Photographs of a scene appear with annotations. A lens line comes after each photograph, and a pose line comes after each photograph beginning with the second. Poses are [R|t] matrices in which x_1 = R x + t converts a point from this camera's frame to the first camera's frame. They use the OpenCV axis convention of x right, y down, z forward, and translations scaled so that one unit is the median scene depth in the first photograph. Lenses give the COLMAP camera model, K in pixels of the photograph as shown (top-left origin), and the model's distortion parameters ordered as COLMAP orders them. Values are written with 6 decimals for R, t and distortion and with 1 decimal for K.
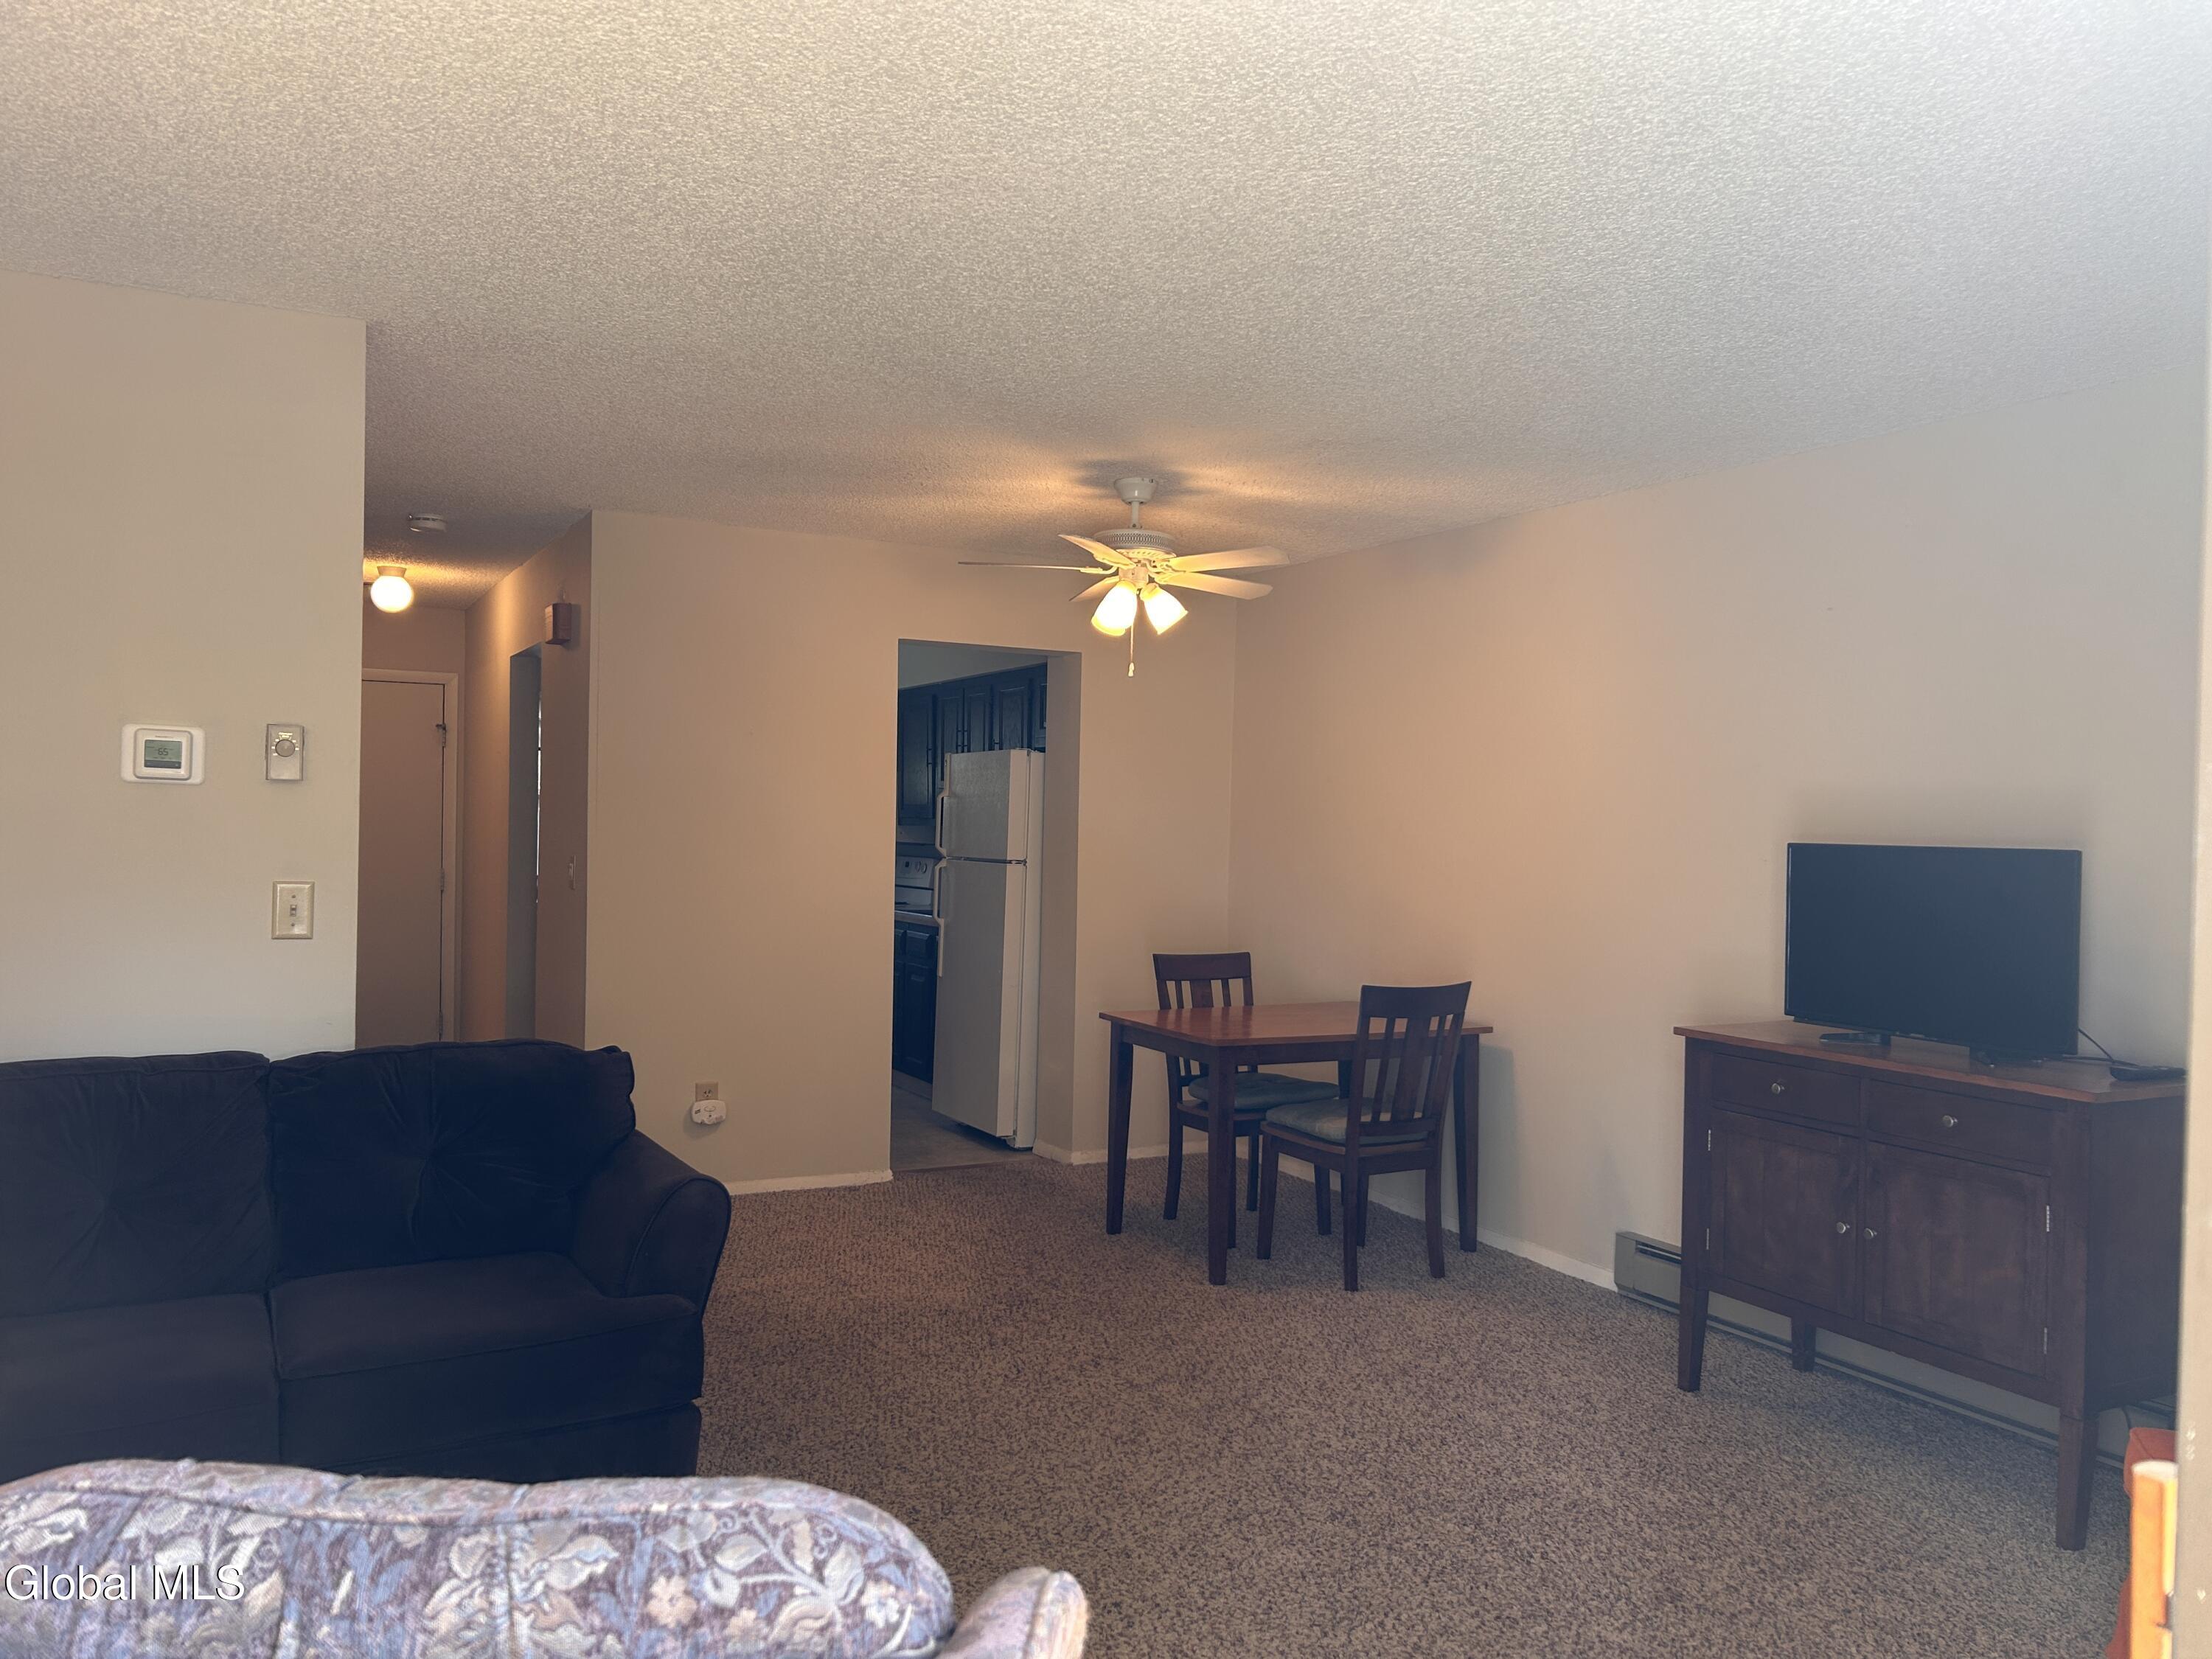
lens RADIAL K [[1692.0, 0, 1088.9], [0, 1692.0, 842.0], [0, 0, 1]] dist [0.064380, -0.061058]
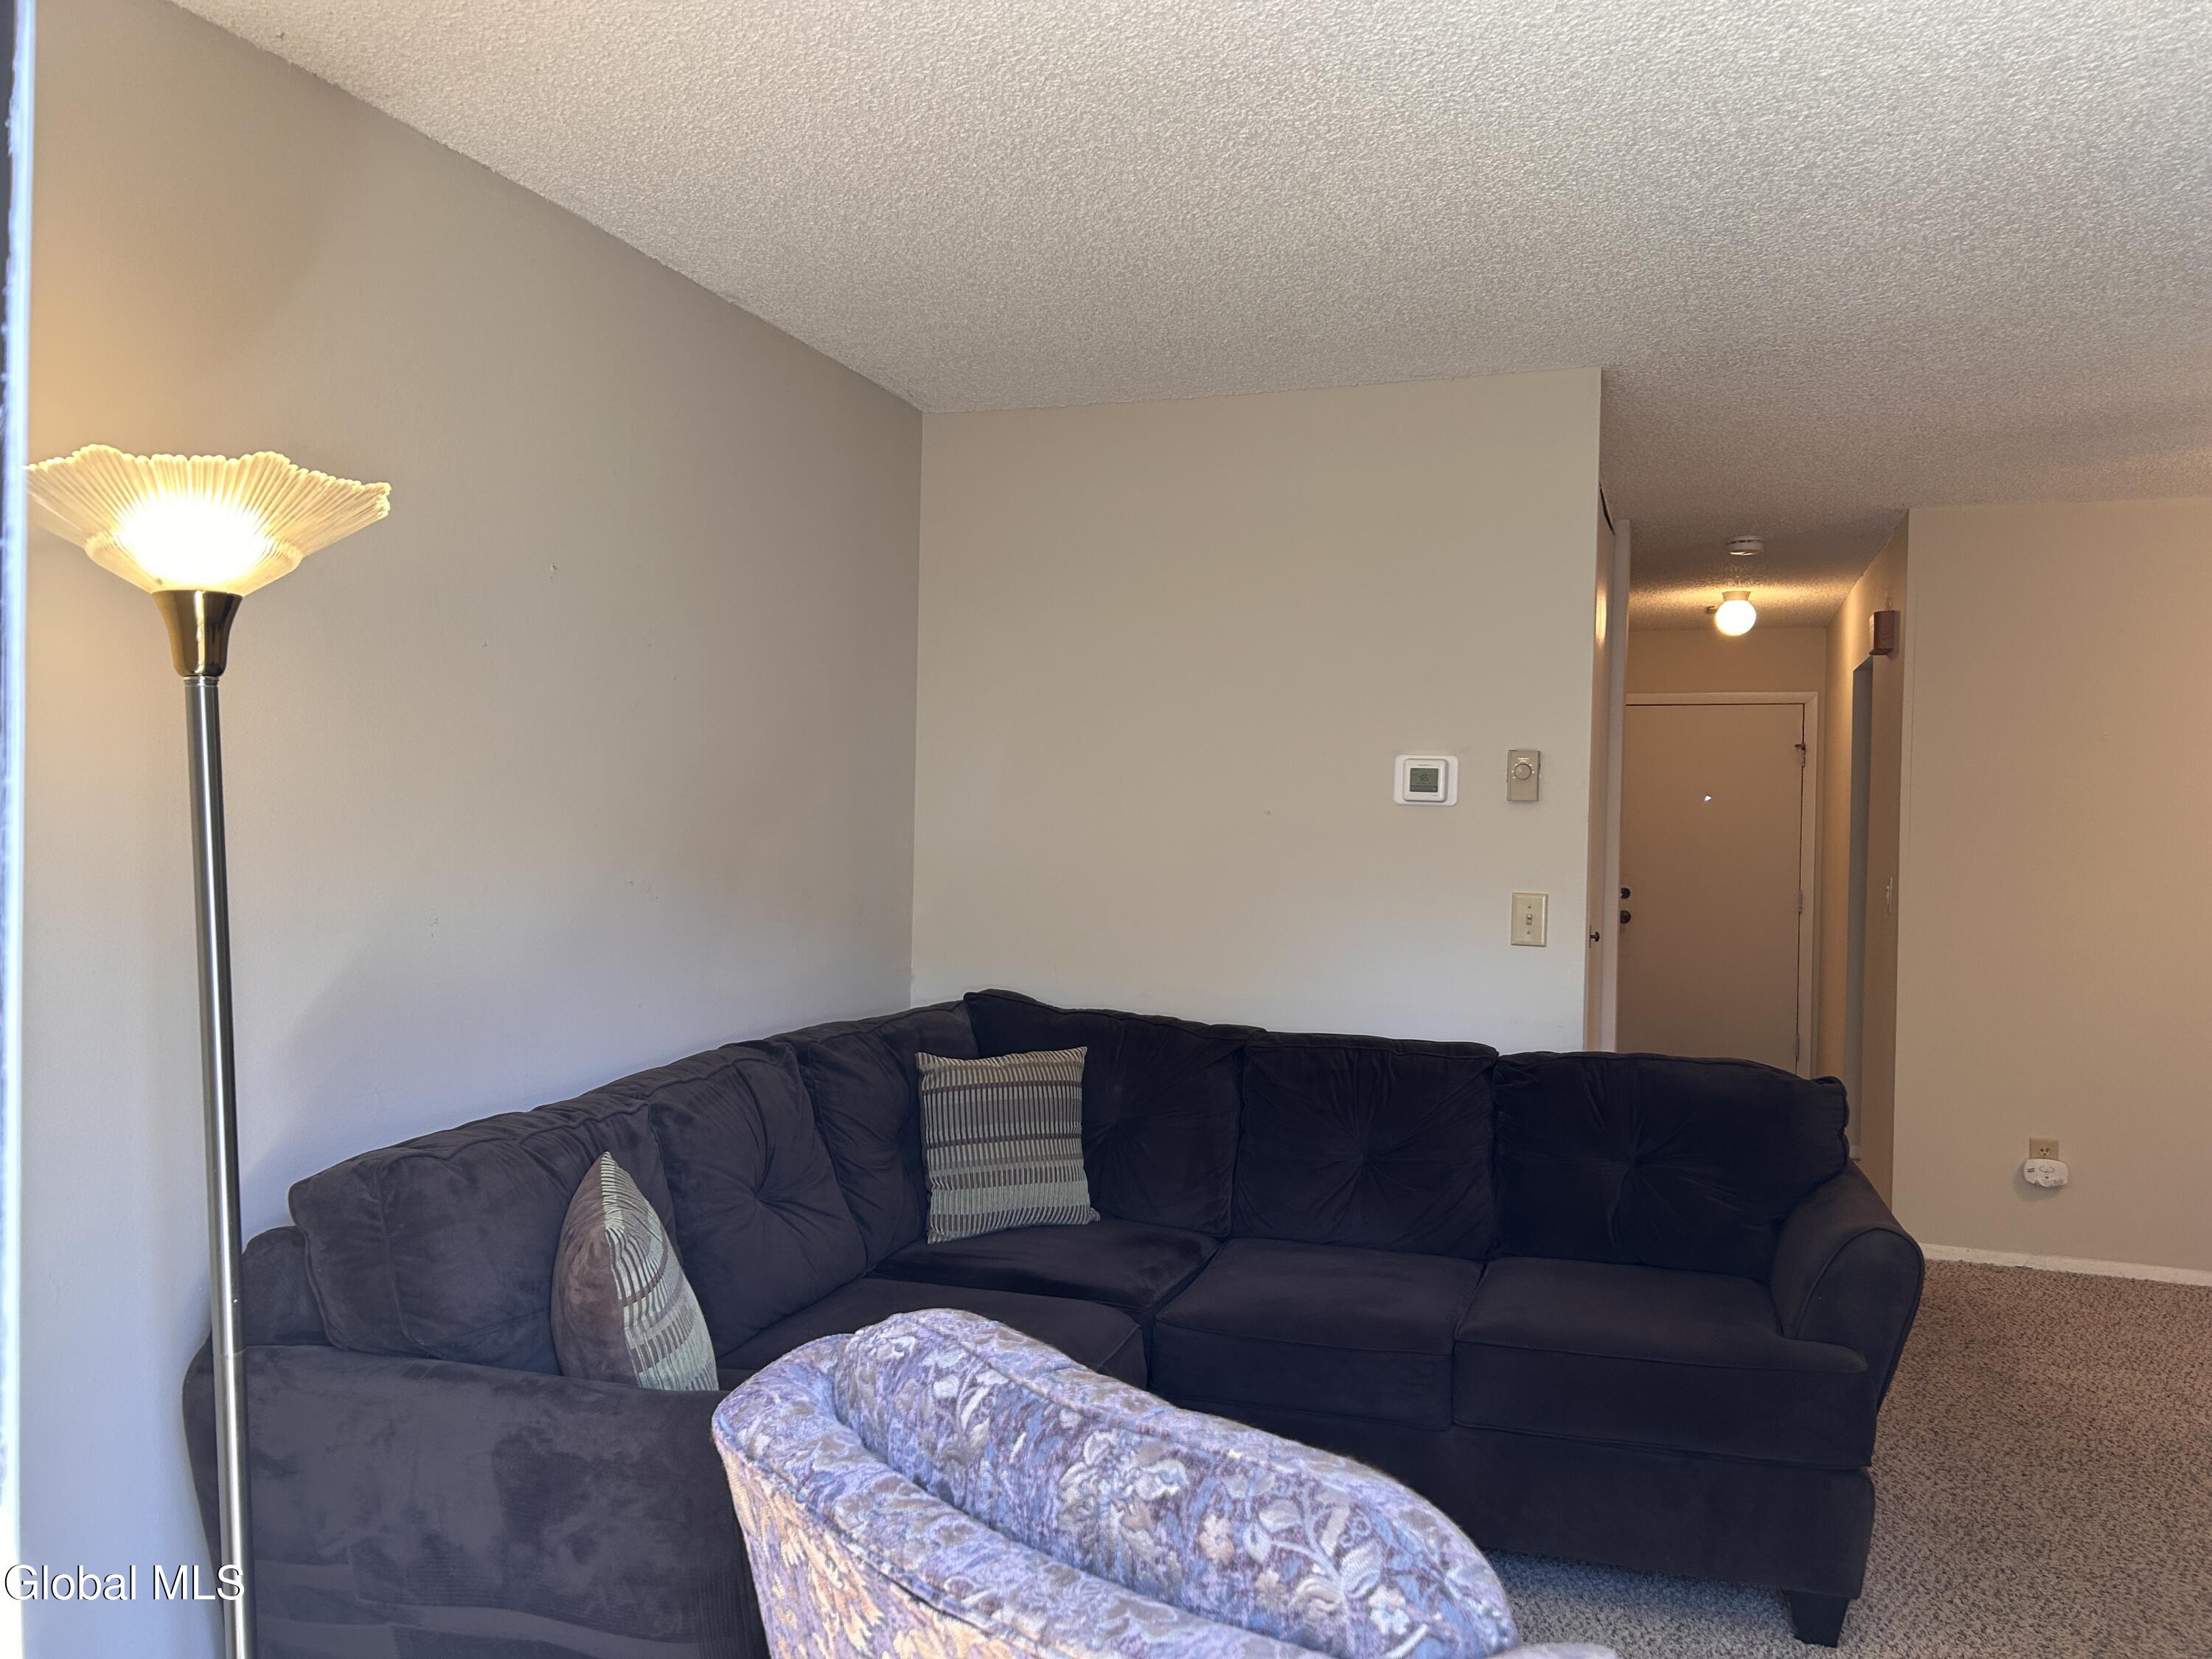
lens RADIAL K [[1692.0, 0, 1096.4], [0, 1692.0, 840.0], [0, 0, 1]] dist [0.064380, -0.061058]
pose [[0.686598, 0.003008, -0.727031, 0.145675], [-0.013627, 0.999869, -0.008732, 0.002799], [0.726909, 0.015903, 0.686549, 0.056764]]
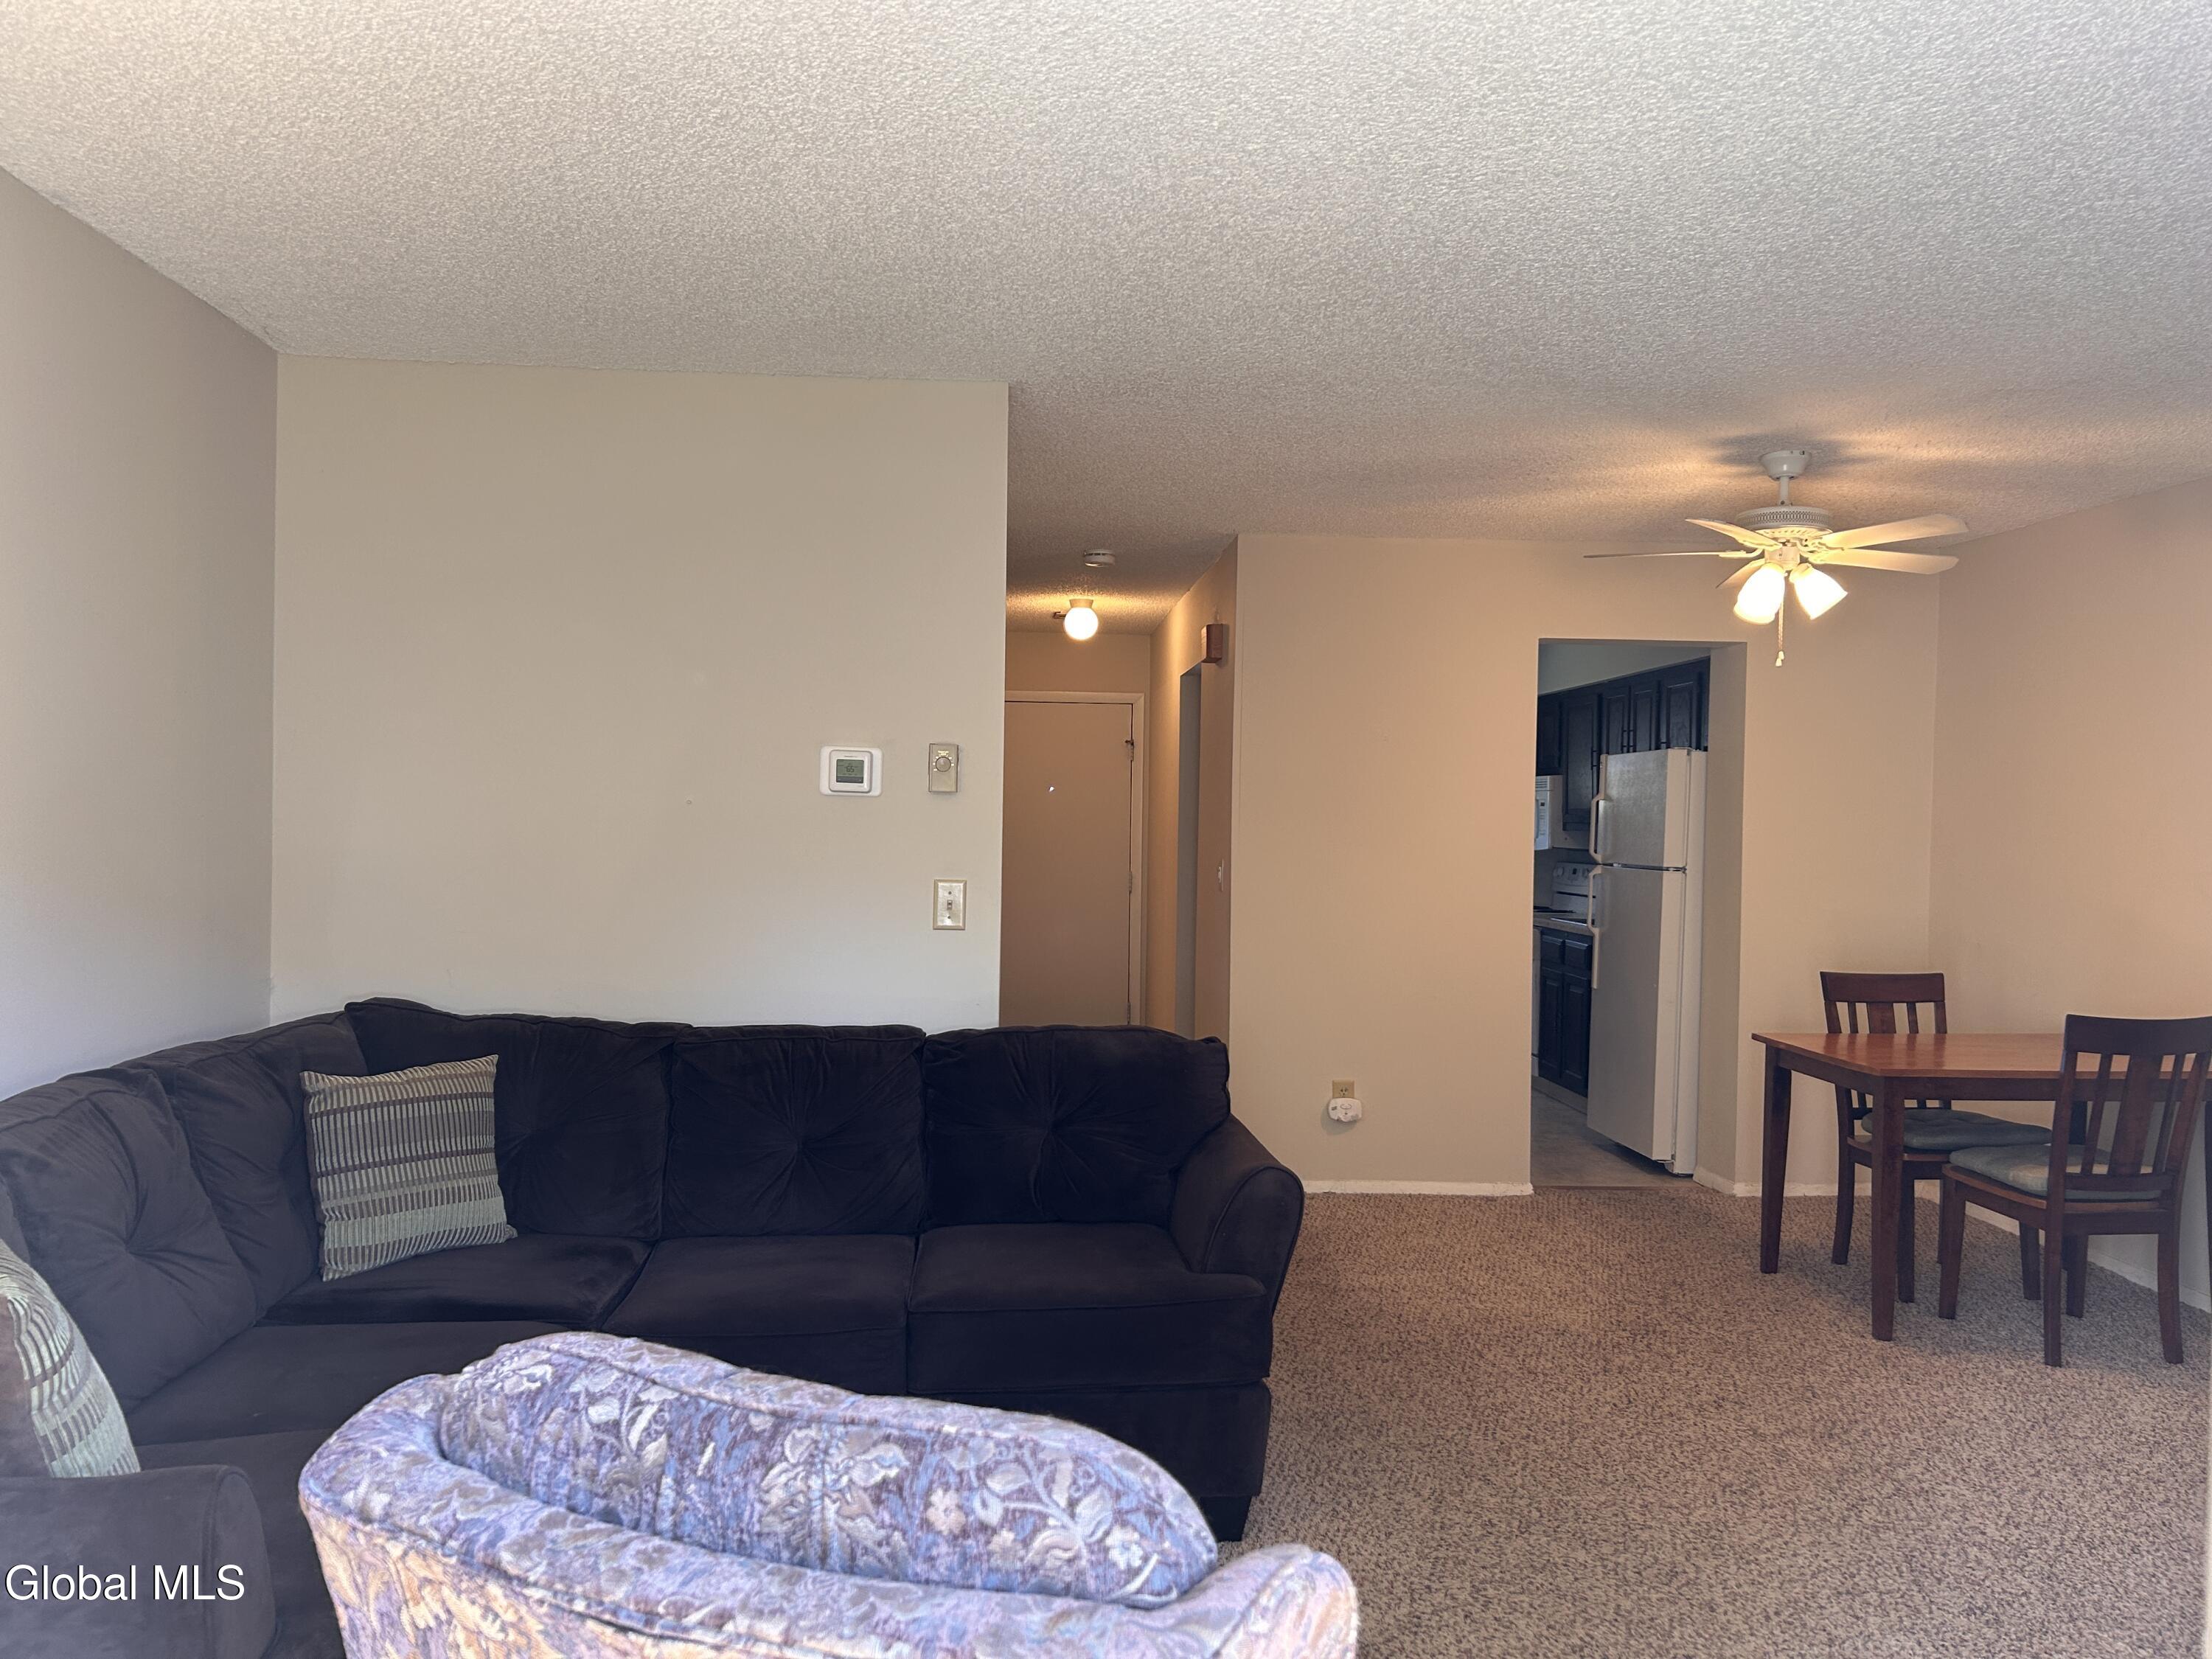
lens RADIAL K [[1692.0, 0, 1097.7], [0, 1692.0, 845.9], [0, 0, 1]] dist [0.064380, -0.061058]
pose [[0.915565, 0.001862, -0.402165, 0.088825], [-0.002599, 0.999996, -0.001287, 0.001641], [0.402161, 0.002223, 0.915566, 0.002542]]
